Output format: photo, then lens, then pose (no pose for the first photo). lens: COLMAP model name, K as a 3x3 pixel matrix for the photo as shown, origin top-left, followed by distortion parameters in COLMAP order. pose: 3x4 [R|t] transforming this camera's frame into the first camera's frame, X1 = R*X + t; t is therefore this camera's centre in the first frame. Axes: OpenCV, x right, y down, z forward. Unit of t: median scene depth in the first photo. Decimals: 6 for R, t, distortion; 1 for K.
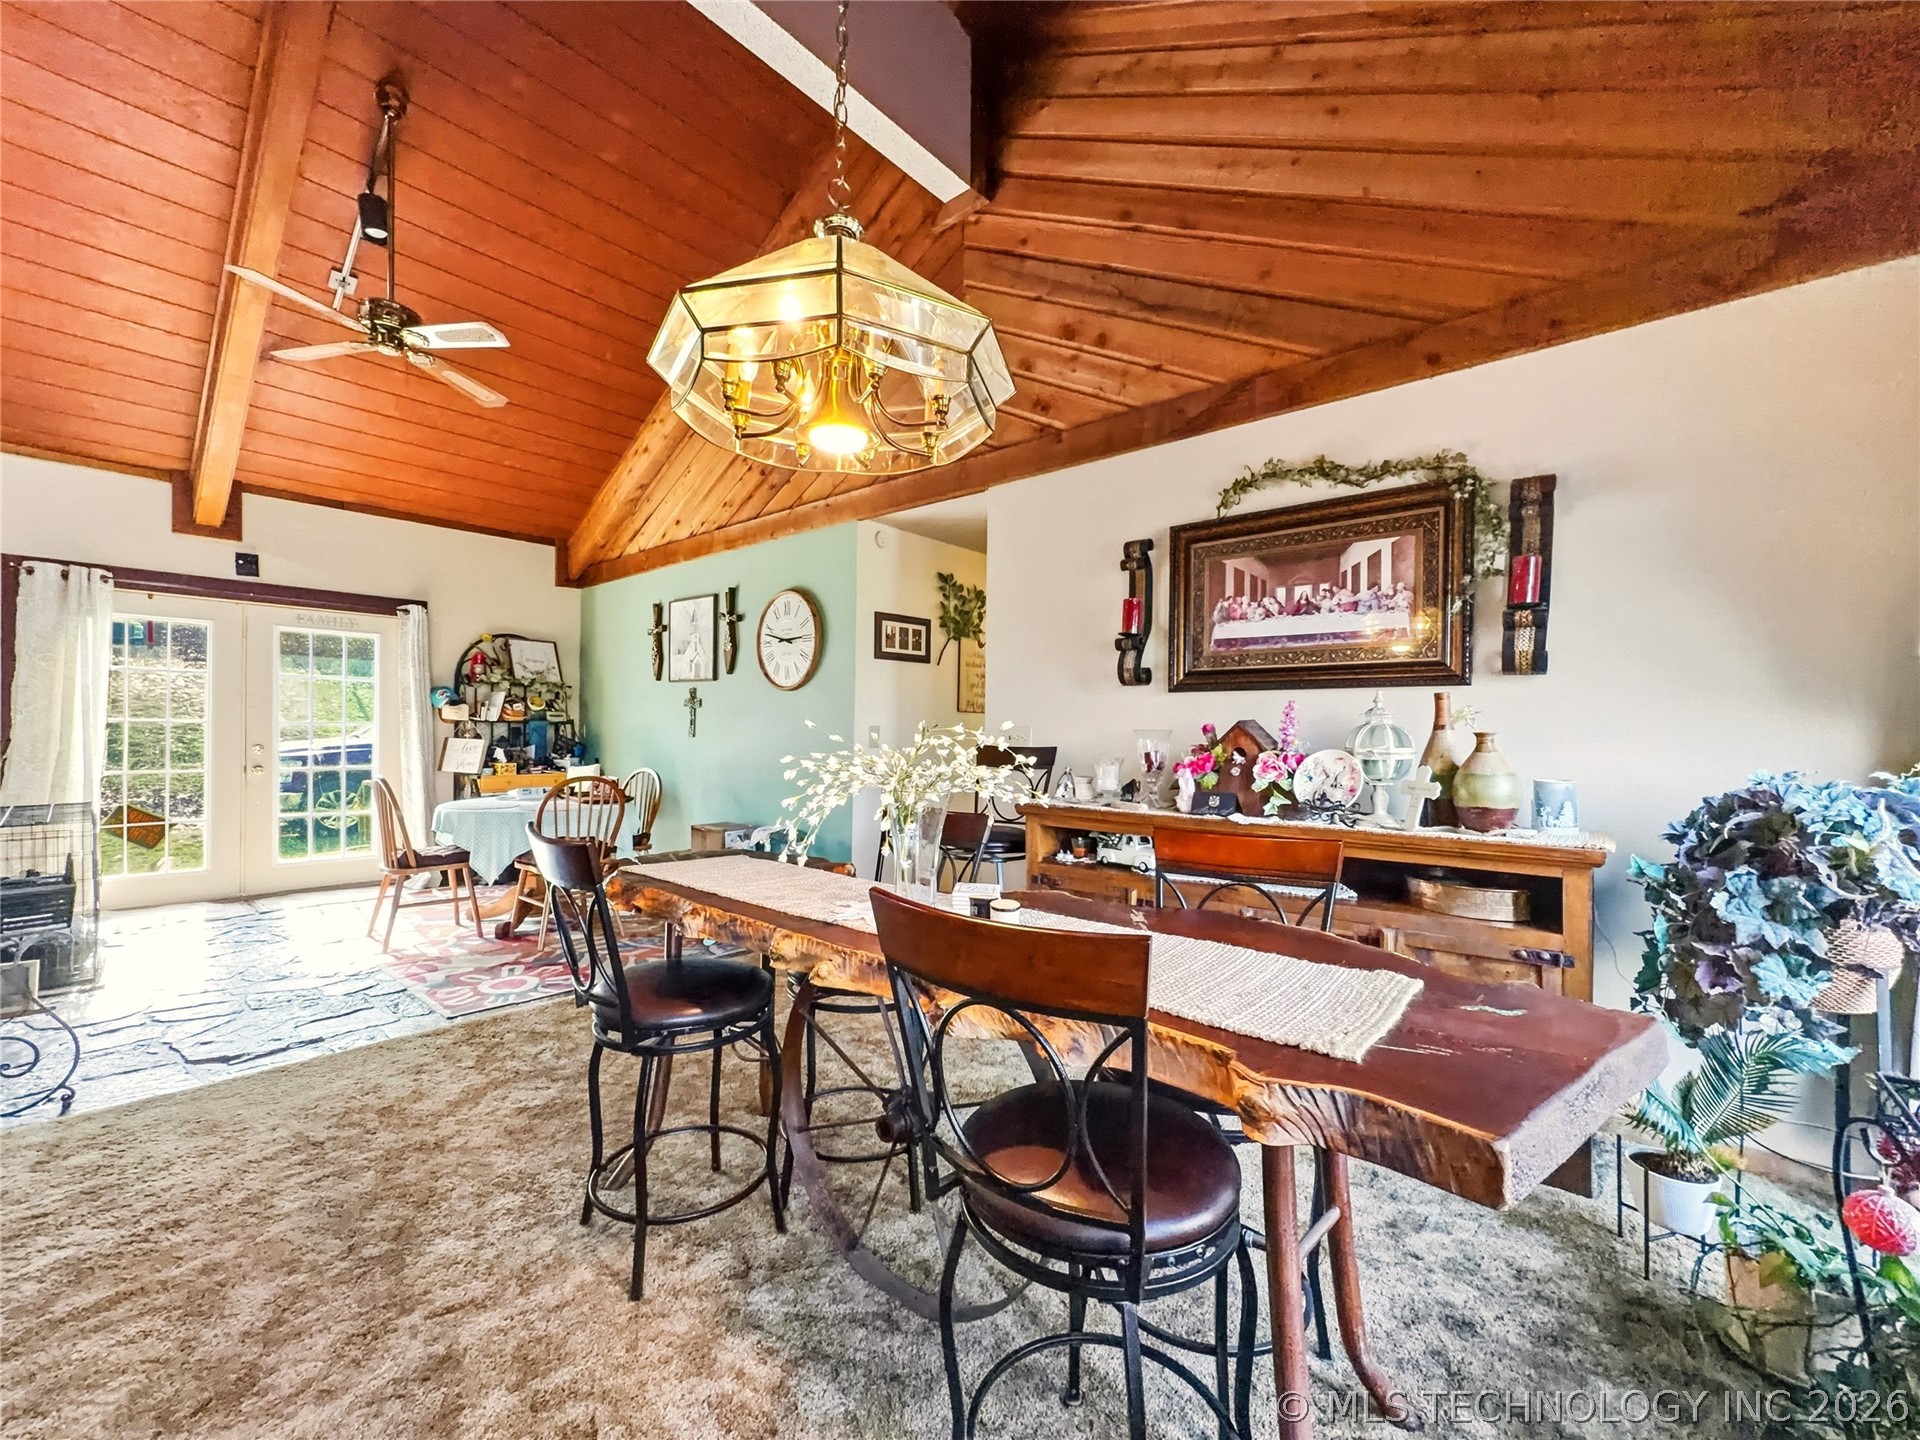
lens RADIAL K [[769.0, 0, 980.8], [0, 769.0, 732.2], [0, 0, 1]] dist [0.000914, 0.000098]
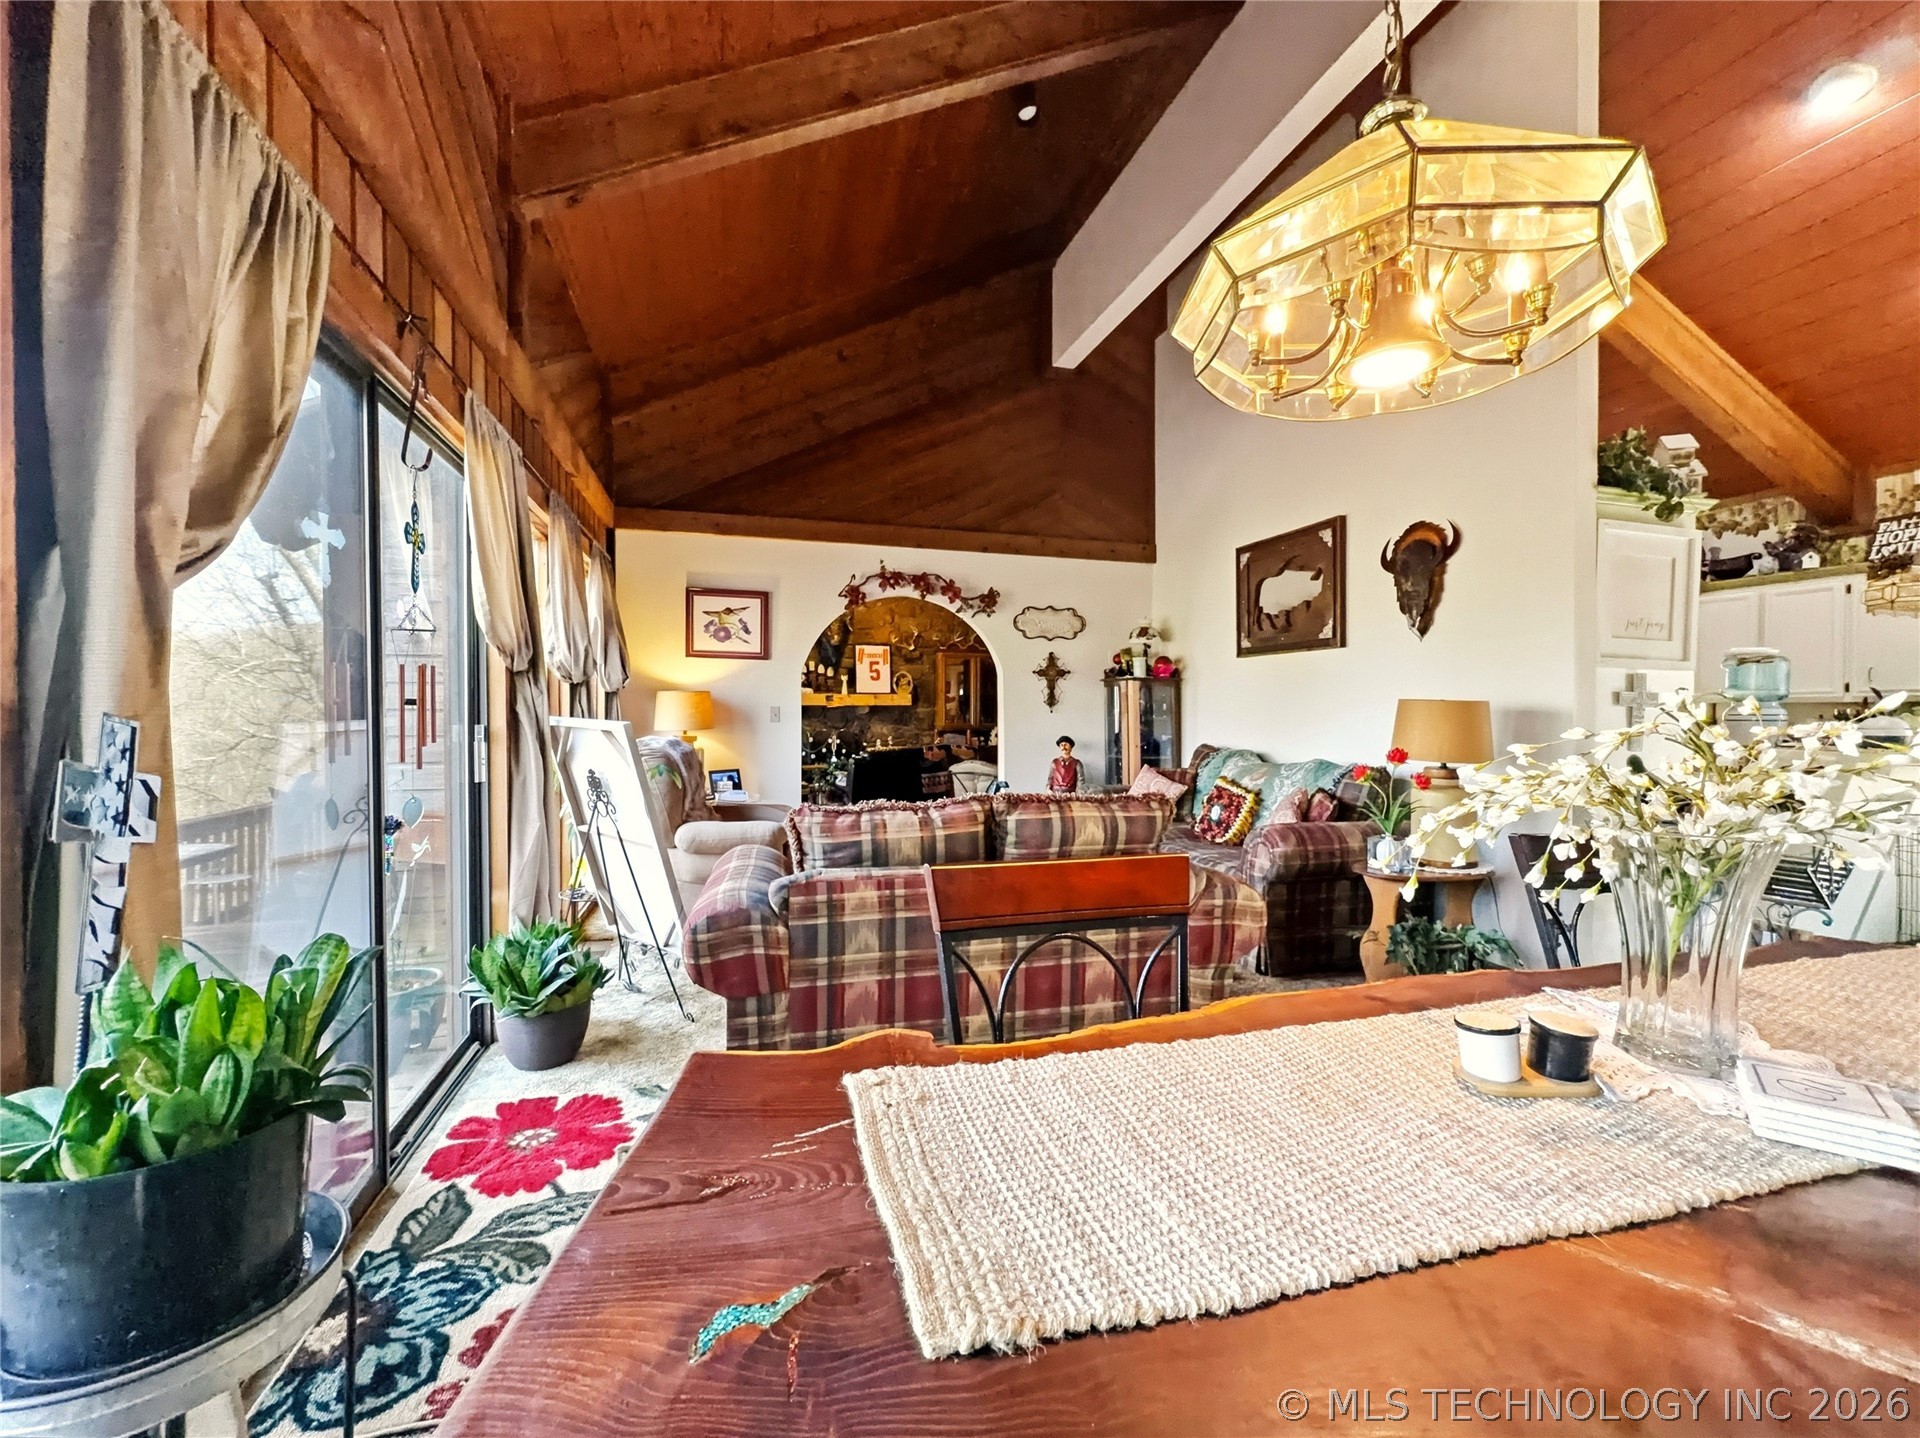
lens RADIAL K [[791.1, 0, 956.3], [0, 791.1, 732.3], [0, 0, 1]] dist [0.000519, 0.000076]
pose [[-0.567580, -0.002755, -0.823314, 0.200592], [-0.014225, 0.999878, 0.006461, 0.003290], [0.823195, 0.015379, -0.567550, 0.277942]]
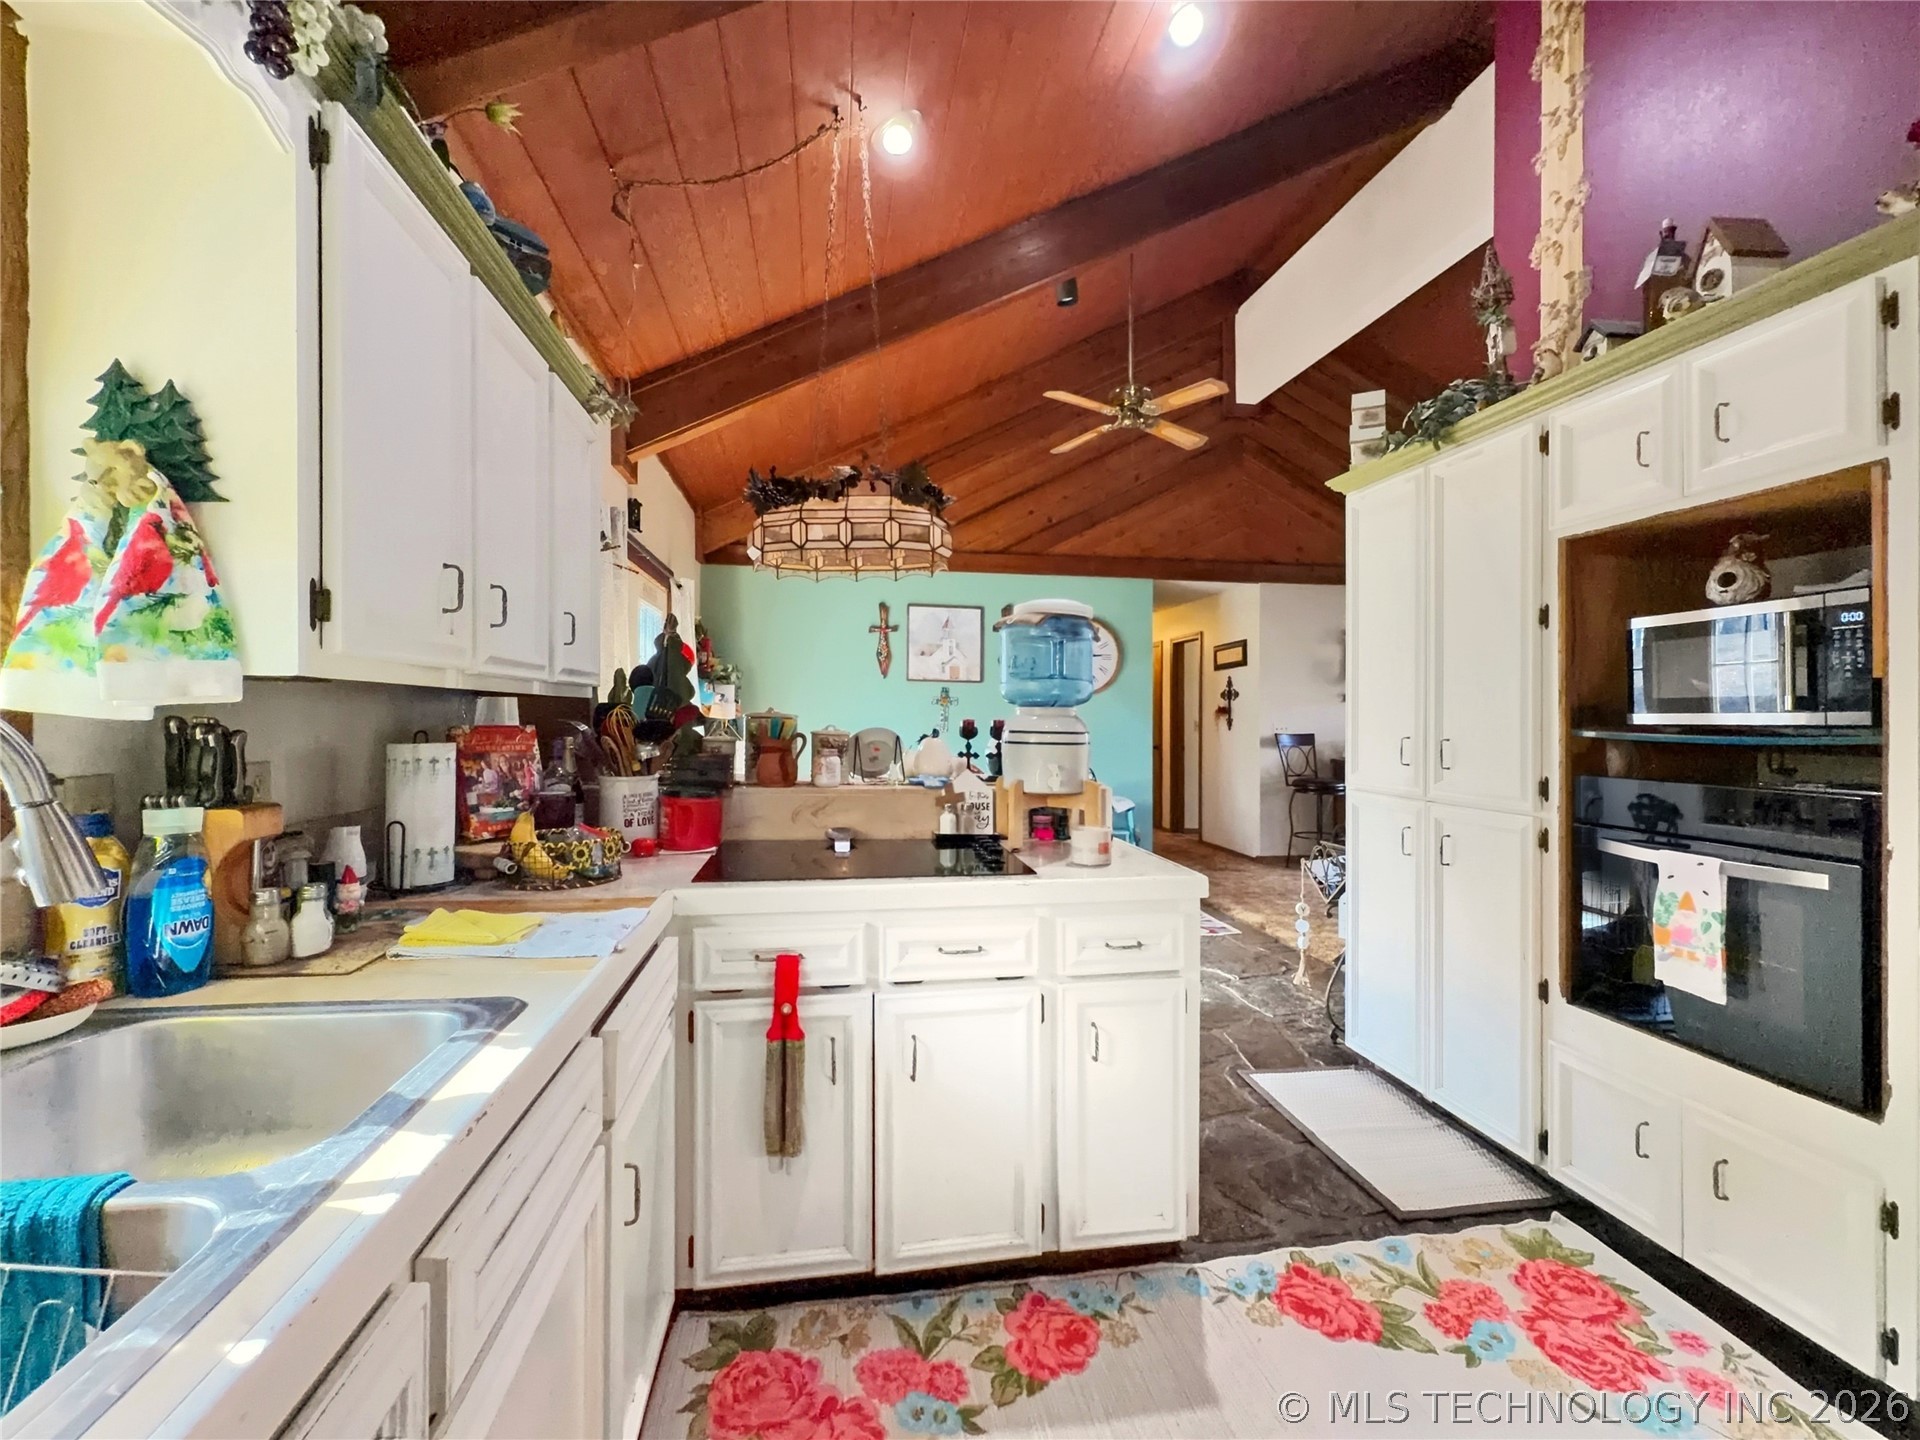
lens RADIAL K [[809.0, 0, 957.9], [0, 809.0, 695.5], [0, 0, 1]] dist [-0.000345, 0.000111]
pose [[0.660101, 0.005405, 0.751157, -1.381436], [0.000408, 0.999971, -0.007554, -0.041742], [-0.751177, 0.005293, 0.660080, 0.245178]]
